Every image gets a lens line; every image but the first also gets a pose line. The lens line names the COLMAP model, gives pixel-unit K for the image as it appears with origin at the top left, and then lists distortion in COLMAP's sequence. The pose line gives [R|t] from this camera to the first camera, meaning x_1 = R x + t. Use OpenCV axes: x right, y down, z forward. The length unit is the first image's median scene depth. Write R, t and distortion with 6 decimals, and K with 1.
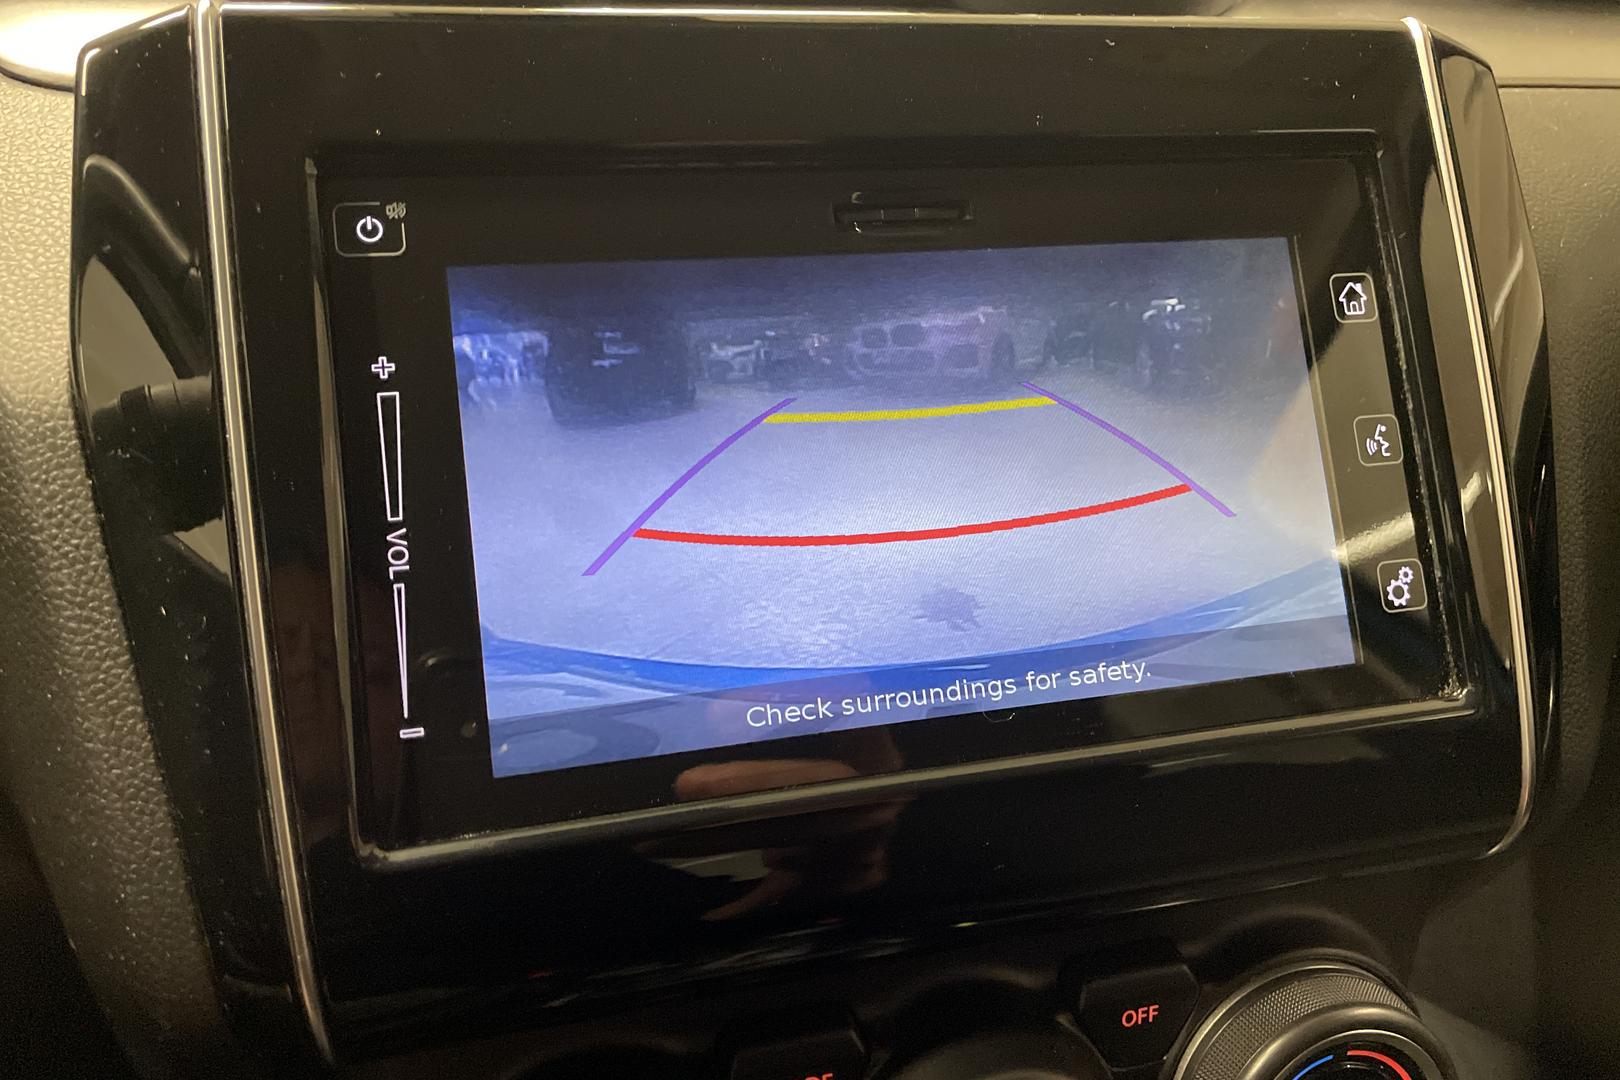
lens RADIAL K [[1379.6, 0, 810.0], [0, 1379.6, 540.0], [0, 0, 1]] dist [0.079956, -0.129304]
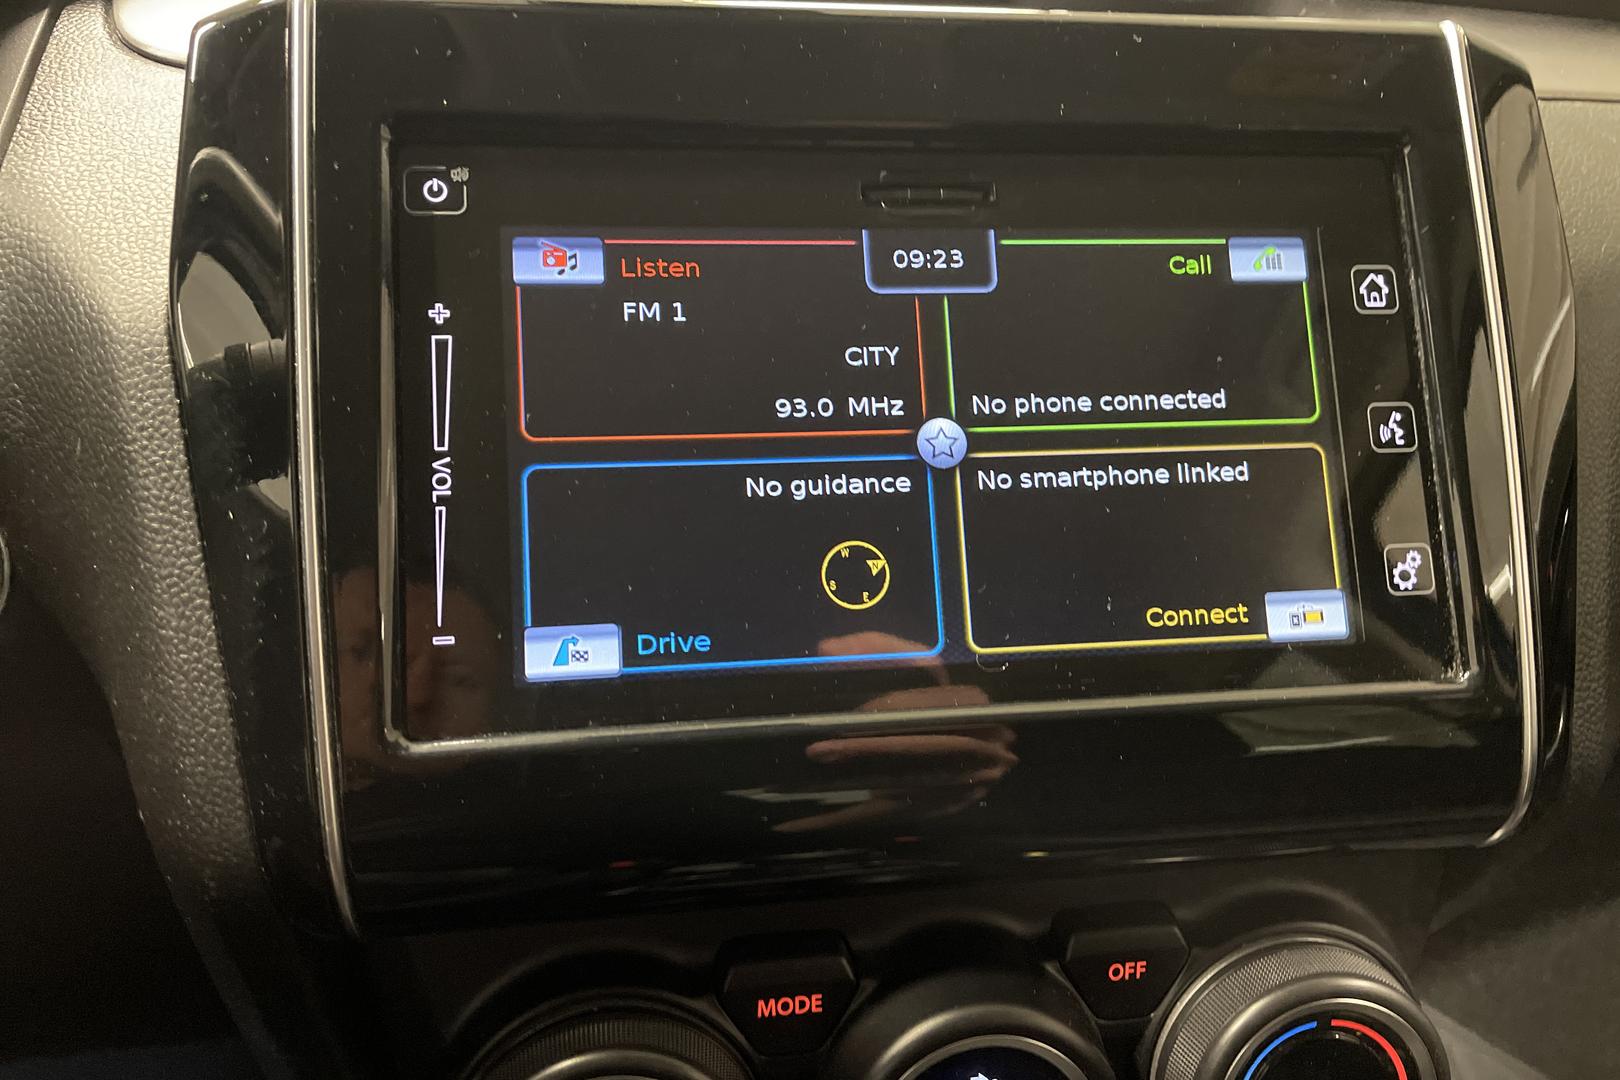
lens RADIAL K [[1379.6, 0, 810.0], [0, 1379.6, 540.0], [0, 0, 1]] dist [0.079956, -0.129304]
pose [[0.994314, 0.046071, -0.096004, 0.103947], [-0.048732, 0.998485, -0.025562, 0.071674], [0.094681, 0.030095, 0.995053, -0.072153]]
